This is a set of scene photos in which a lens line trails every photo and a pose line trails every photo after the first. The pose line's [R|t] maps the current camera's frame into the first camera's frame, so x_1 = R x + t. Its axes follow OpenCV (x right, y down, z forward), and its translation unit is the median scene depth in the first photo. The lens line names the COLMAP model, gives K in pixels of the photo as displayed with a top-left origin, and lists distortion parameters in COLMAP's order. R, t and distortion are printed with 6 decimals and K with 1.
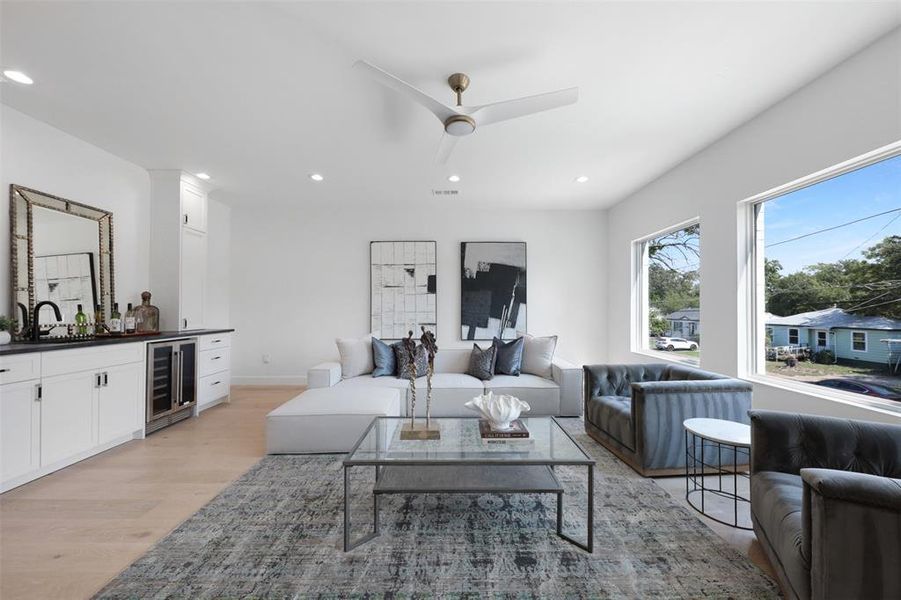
lens RADIAL K [[319.9, 0, 452.6], [0, 319.9, 305.1], [0, 0, 1]] dist [0.012561, -0.007958]
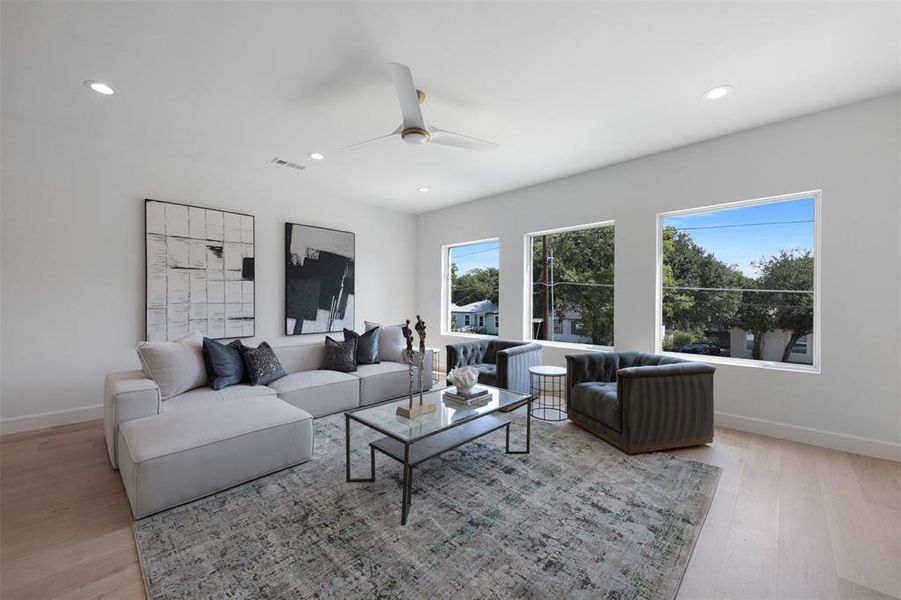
lens RADIAL K [[347.4, 0, 450.5], [0, 347.4, 300.0], [0, 0, 1]] dist [0.003226, 0.000025]
pose [[0.699223, 0.003235, 0.714897, -0.335515], [-0.012033, 0.999901, 0.007245, 0.000605], [-0.714803, -0.013669, 0.699193, 0.025998]]
